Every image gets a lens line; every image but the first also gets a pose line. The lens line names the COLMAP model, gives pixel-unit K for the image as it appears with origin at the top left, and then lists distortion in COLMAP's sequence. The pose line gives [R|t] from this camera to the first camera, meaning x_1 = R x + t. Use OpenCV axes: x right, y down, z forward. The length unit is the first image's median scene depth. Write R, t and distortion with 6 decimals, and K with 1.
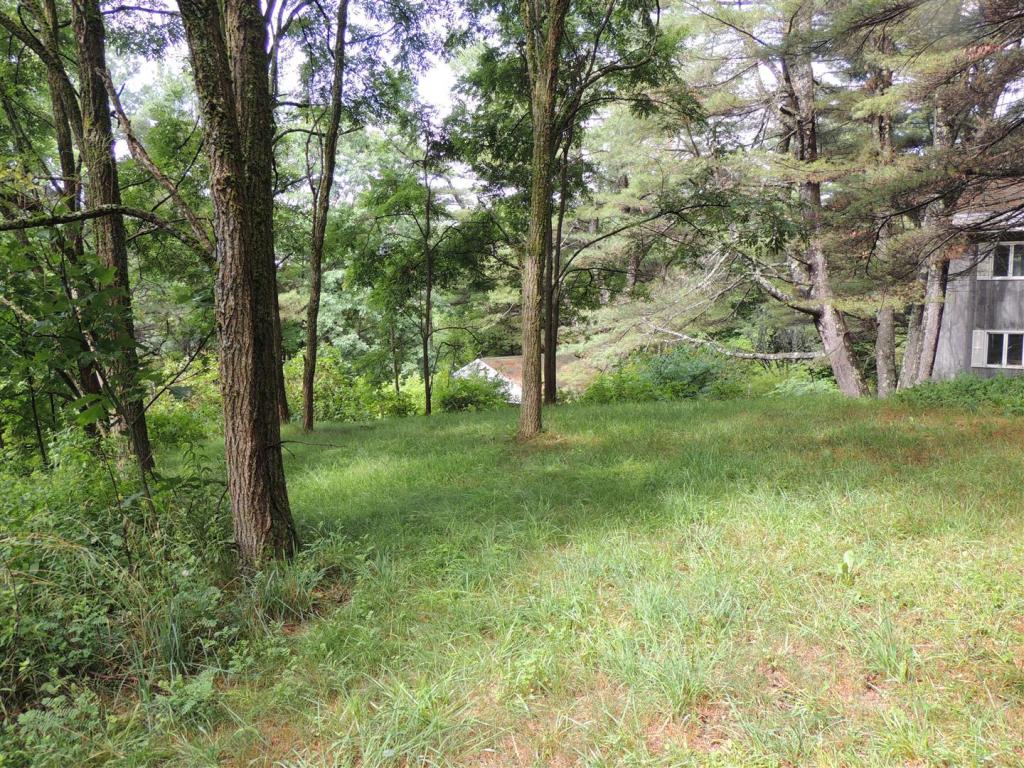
lens RADIAL K [[836.8, 0, 511.7], [0, 836.8, 382.7], [0, 0, 1]] dist [0.005128, -0.010203]
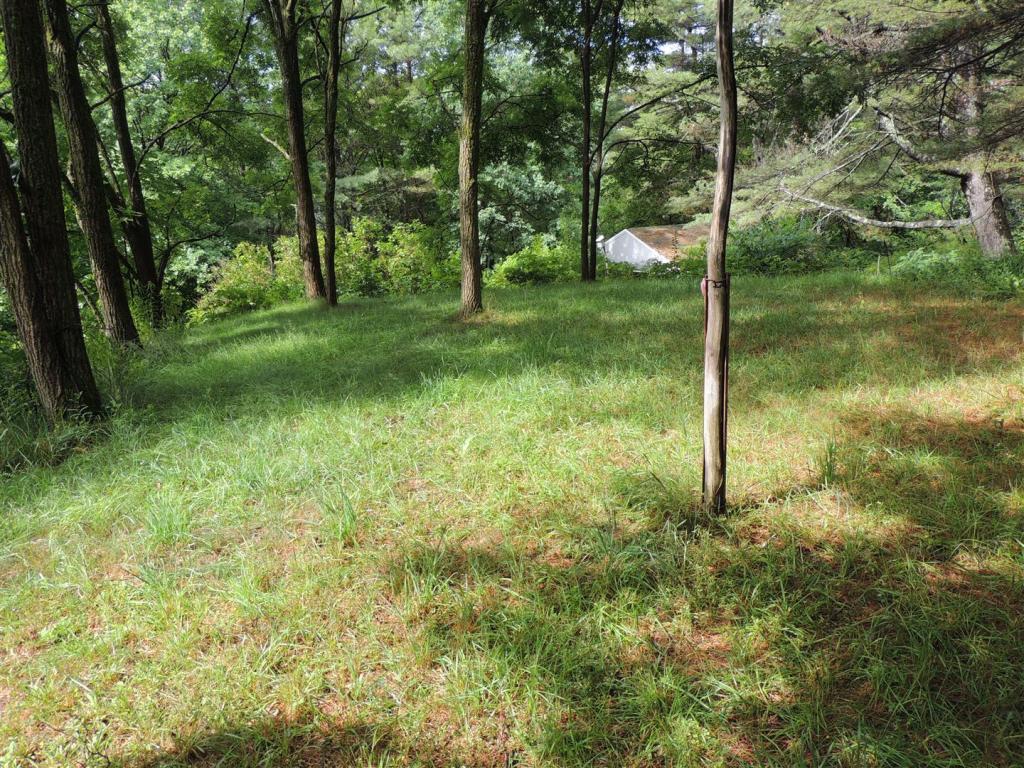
lens RADIAL K [[836.8, 0, 513.4], [0, 836.8, 384.2], [0, 0, 1]] dist [0.005128, -0.010203]
pose [[0.971423, 0.031177, -0.235298, 0.116768], [0.006077, 0.987744, 0.155966, -0.005436], [0.237277, -0.152938, 0.959328, -0.004079]]
